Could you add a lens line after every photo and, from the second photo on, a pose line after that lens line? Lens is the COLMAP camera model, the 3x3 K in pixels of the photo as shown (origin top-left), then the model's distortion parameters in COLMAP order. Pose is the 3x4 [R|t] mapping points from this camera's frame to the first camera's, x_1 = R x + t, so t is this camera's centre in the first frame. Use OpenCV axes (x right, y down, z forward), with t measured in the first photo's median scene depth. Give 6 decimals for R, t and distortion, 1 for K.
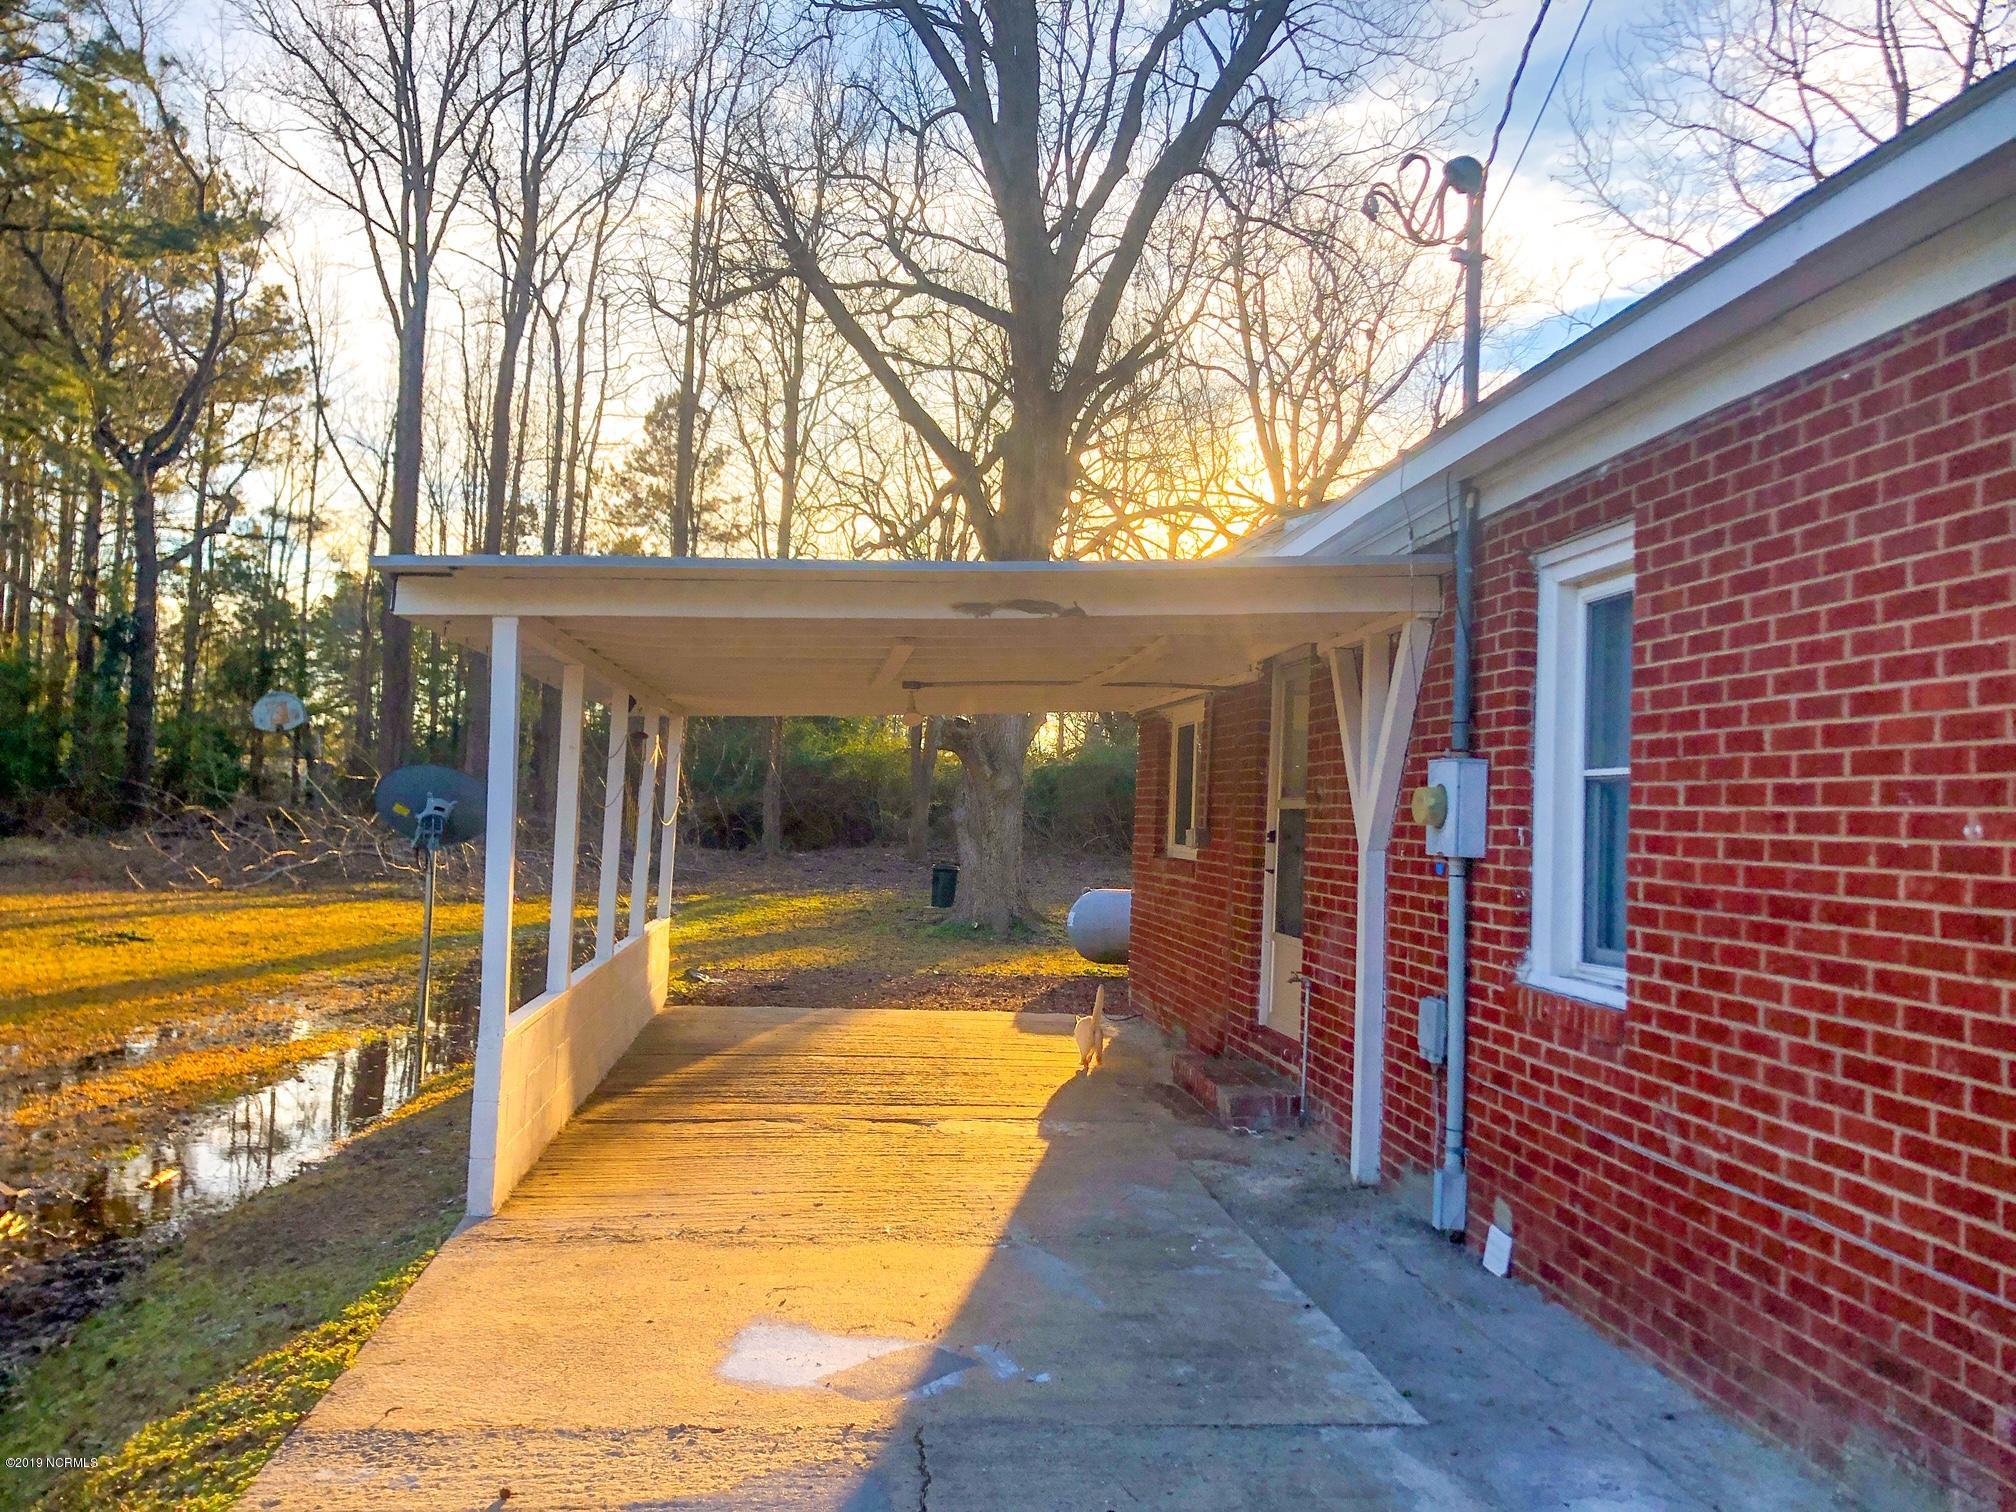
lens RADIAL K [[1651.0, 0, 1007.5], [0, 1651.0, 741.3], [0, 0, 1]] dist [0.031892, -0.025097]
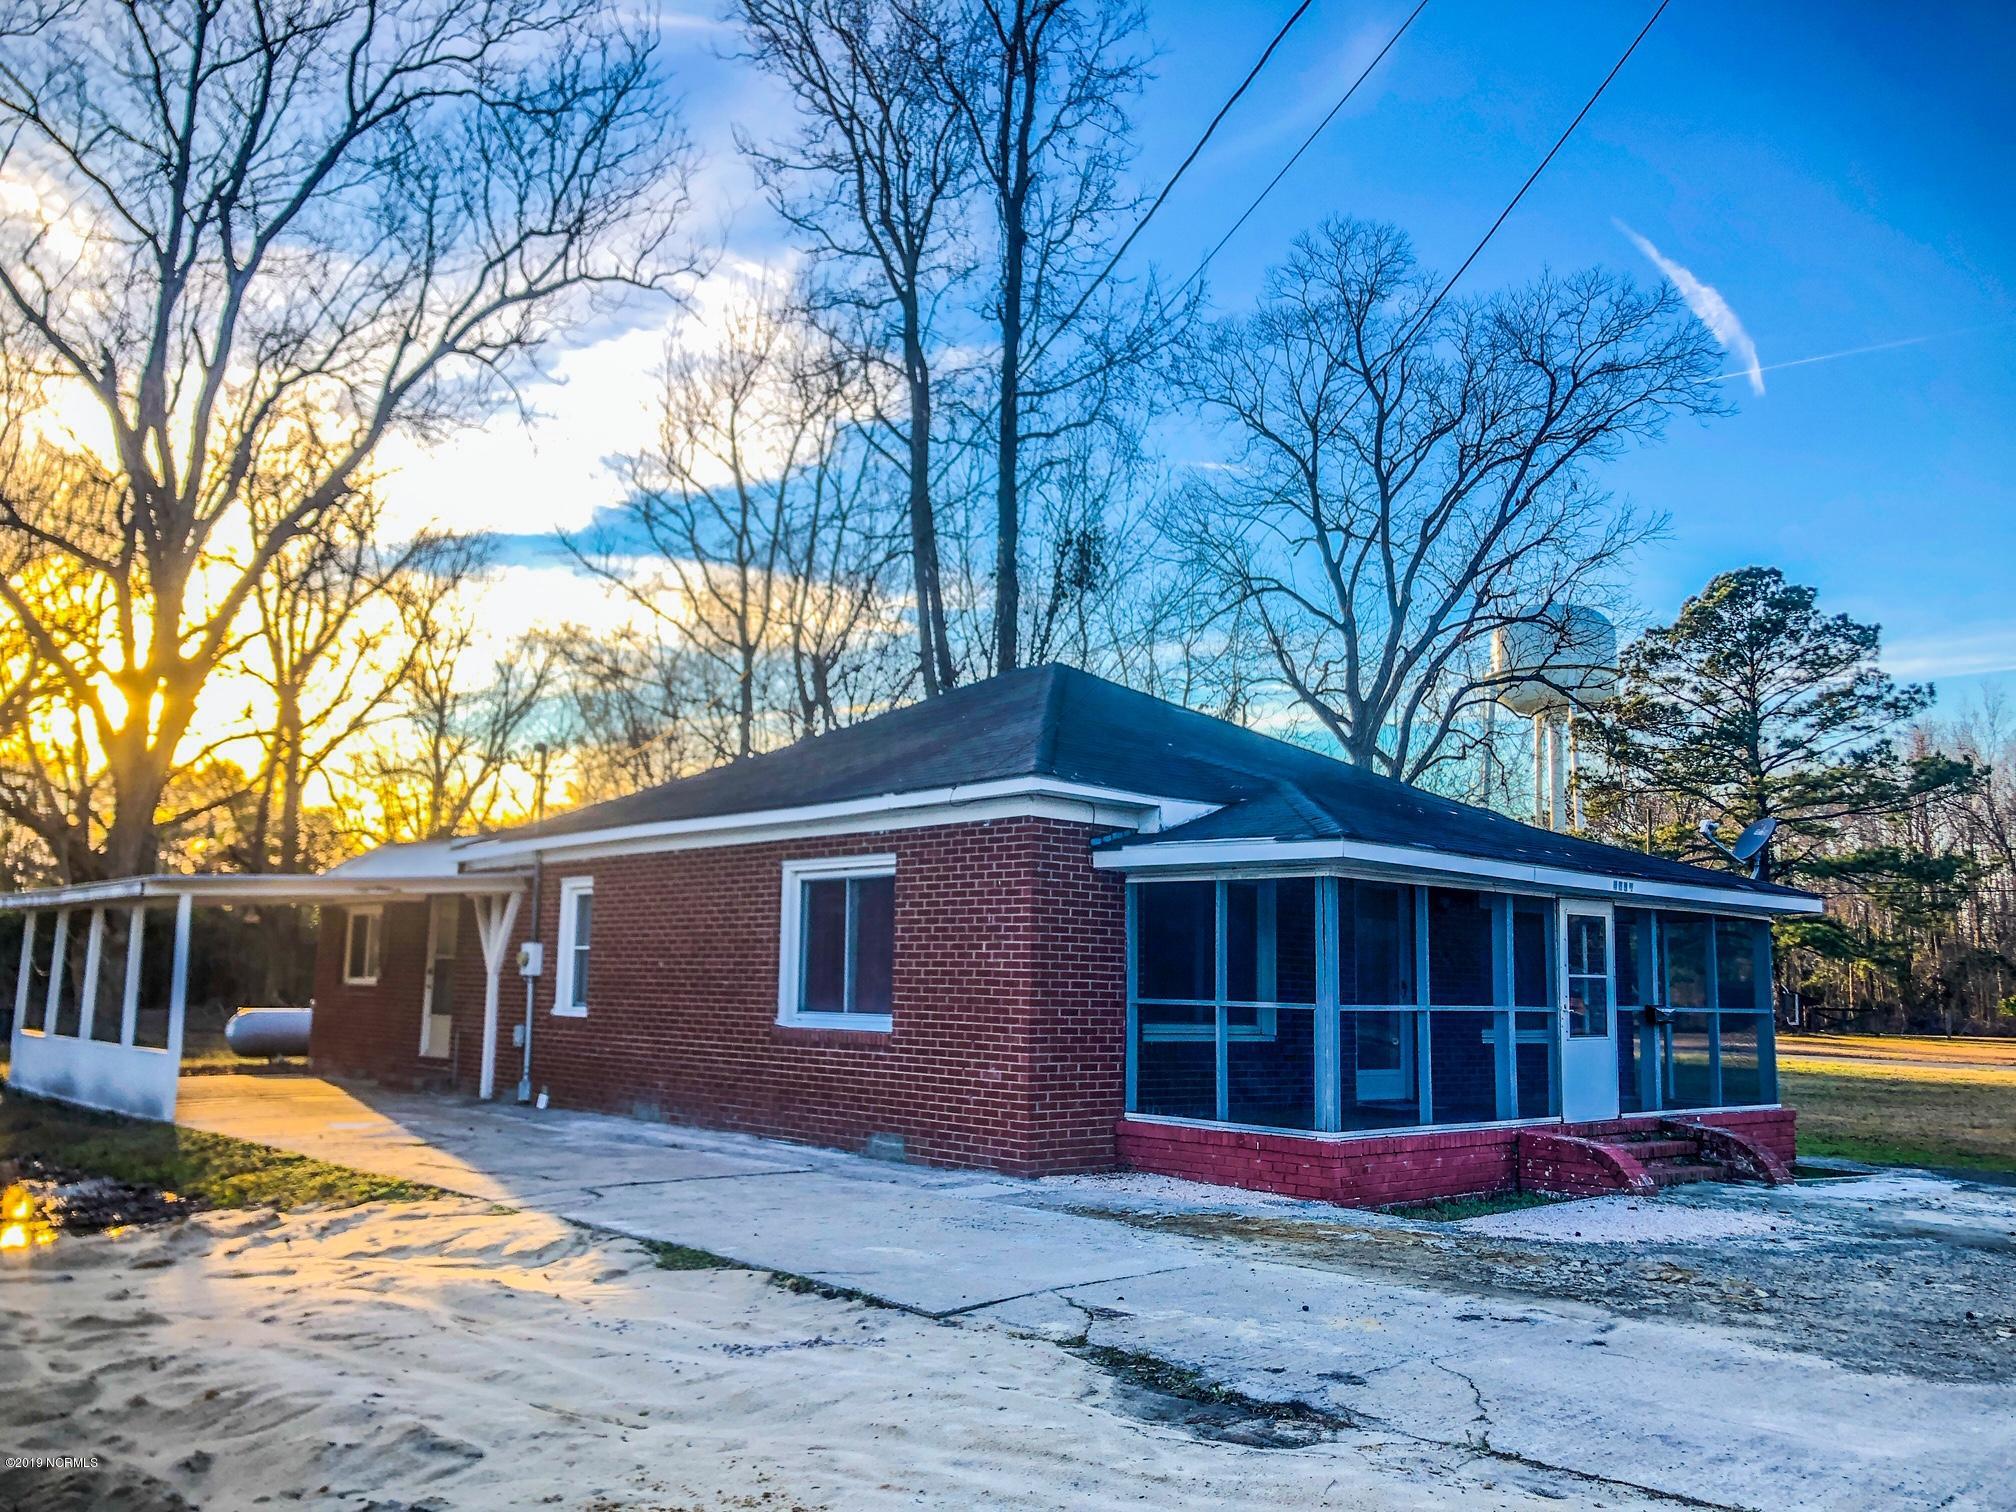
lens RADIAL K [[1651.0, 0, 1015.0], [0, 1651.0, 749.1], [0, 0, 1]] dist [0.031892, -0.025097]
pose [[0.811038, 0.054741, 0.582427, -0.789238], [-0.010126, 0.996777, -0.079584, -0.109840], [-0.584906, 0.058648, 0.808978, -1.966203]]
